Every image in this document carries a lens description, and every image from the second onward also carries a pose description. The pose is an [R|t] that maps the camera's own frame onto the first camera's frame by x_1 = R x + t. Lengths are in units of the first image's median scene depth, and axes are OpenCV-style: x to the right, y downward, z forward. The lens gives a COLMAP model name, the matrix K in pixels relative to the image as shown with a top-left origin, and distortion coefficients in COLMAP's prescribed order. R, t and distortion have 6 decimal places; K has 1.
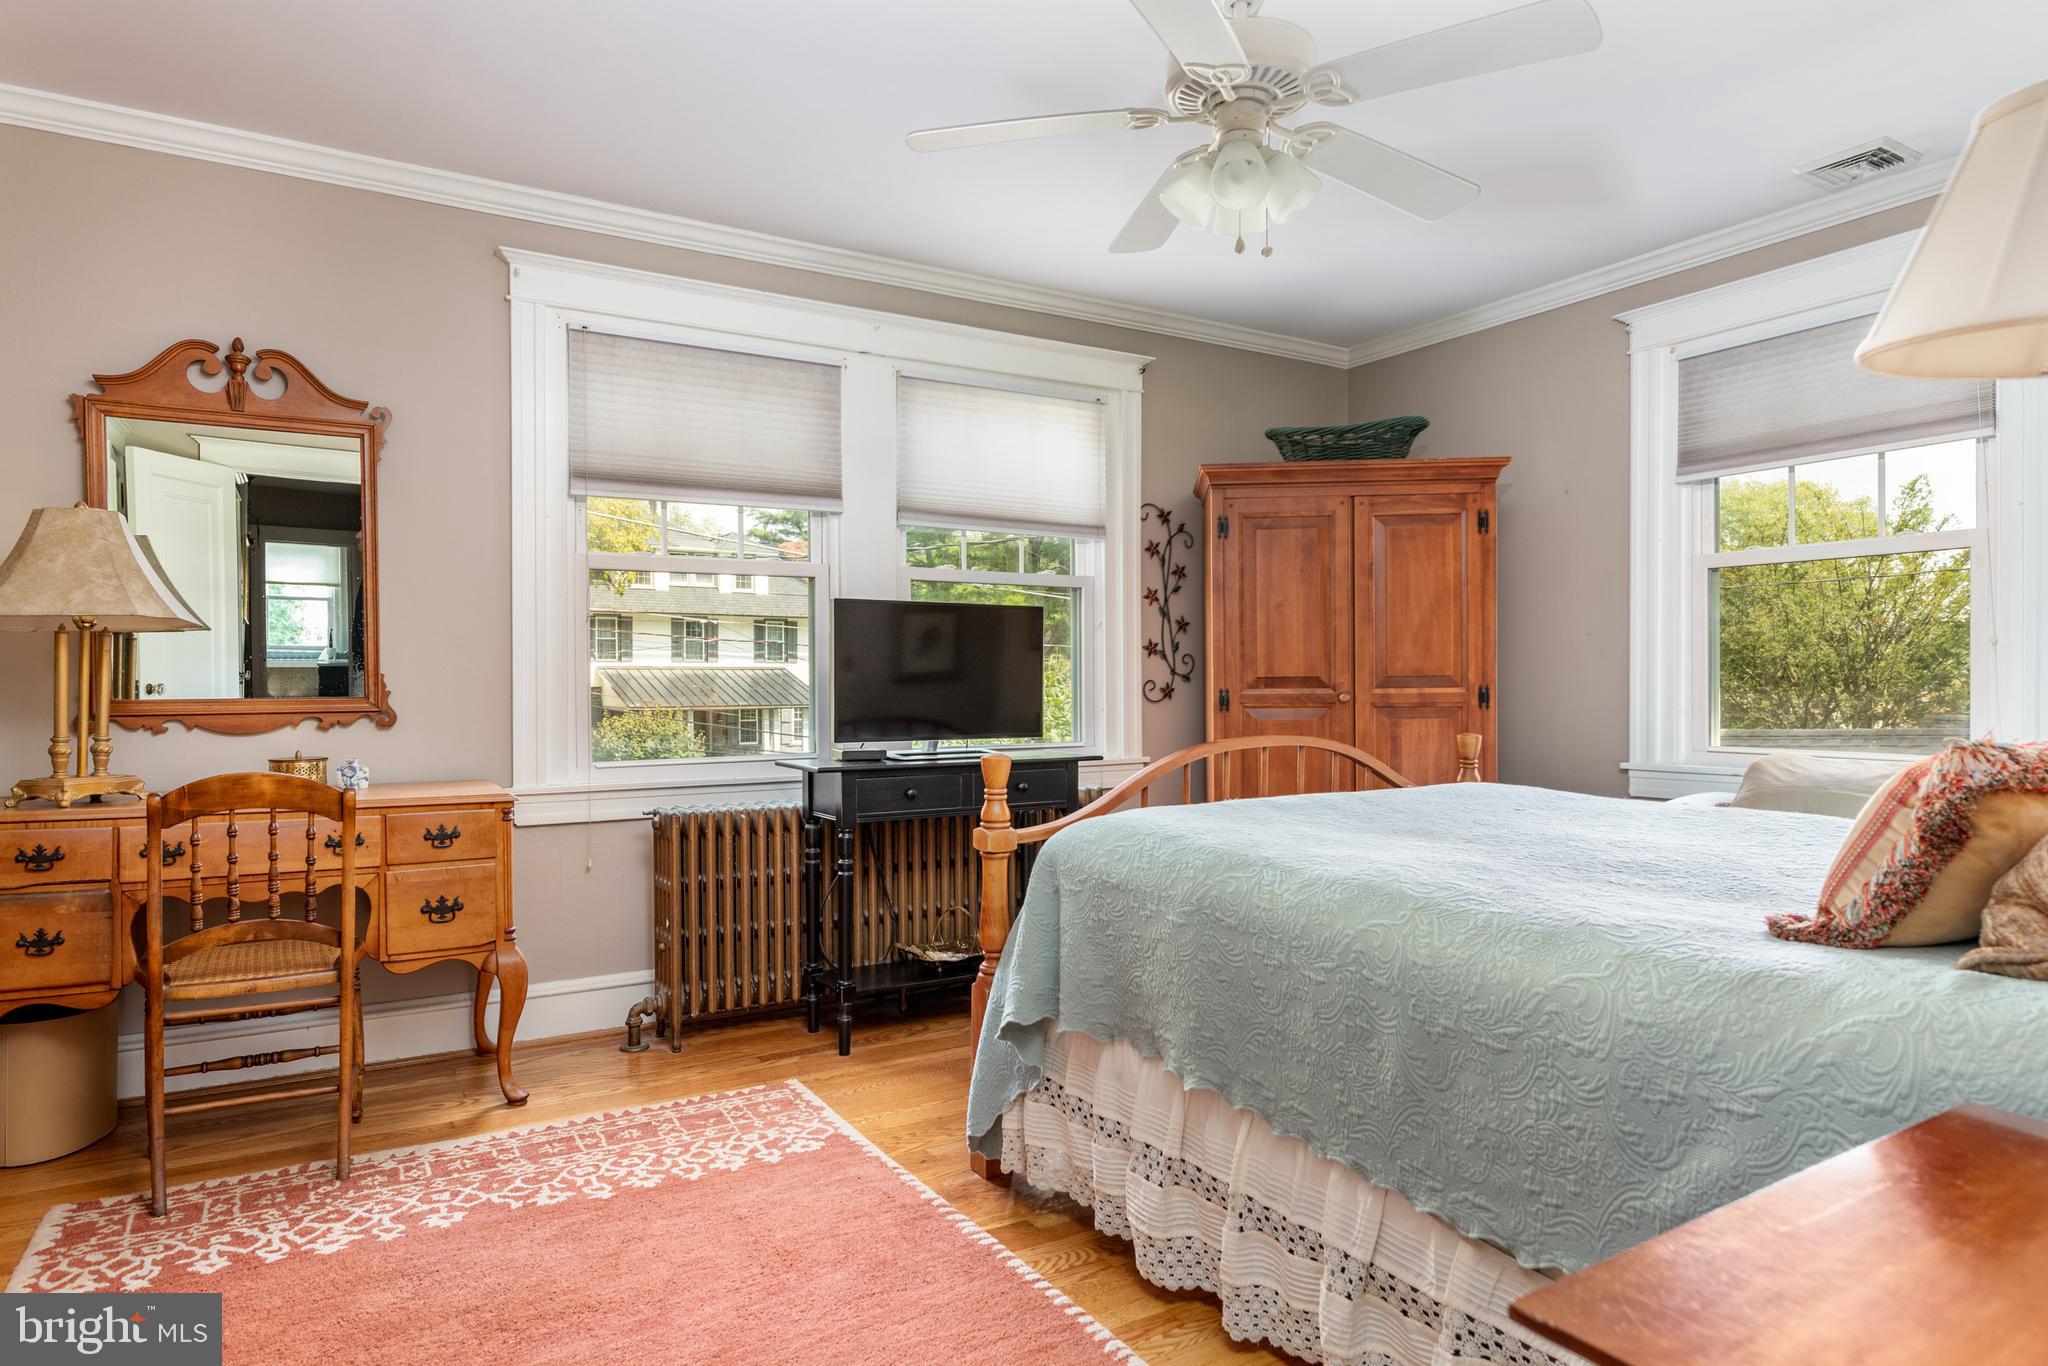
lens RADIAL K [[1182.5, 0, 1024.4], [0, 1182.5, 699.6], [0, 0, 1]] dist [-0.001179, 0.000176]
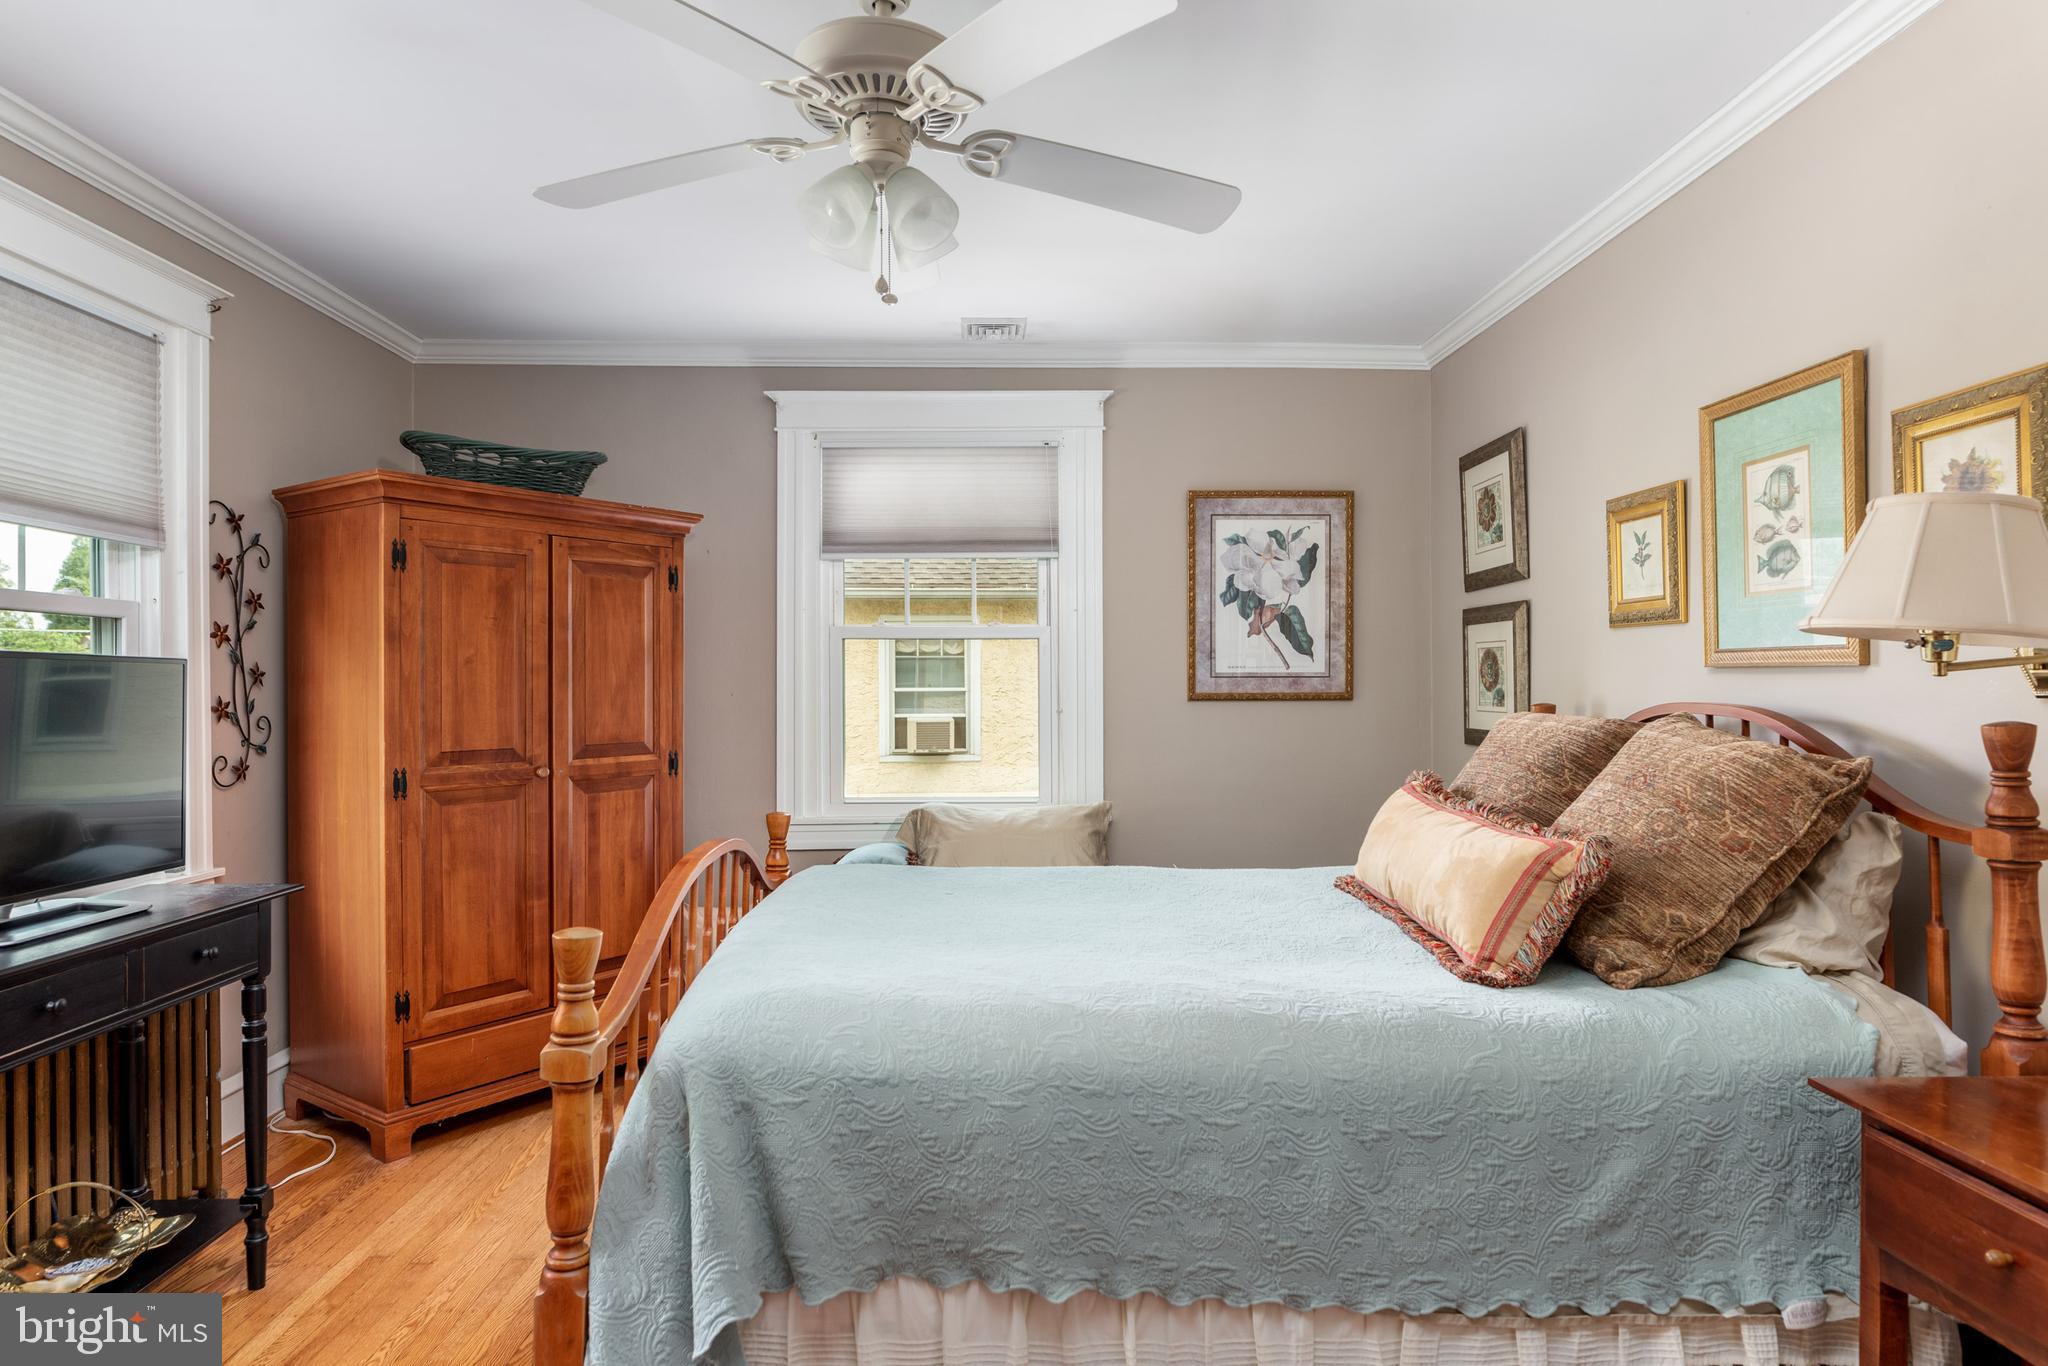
lens RADIAL K [[1182.5, 0, 1024.4], [0, 1182.5, 699.6], [0, 0, 1]] dist [-0.001179, 0.000176]
pose [[0.508191, -0.003913, 0.861235, -0.282040], [0.013606, 0.999901, -0.003485, -0.045854], [-0.861137, 0.013489, 0.508195, 0.274033]]
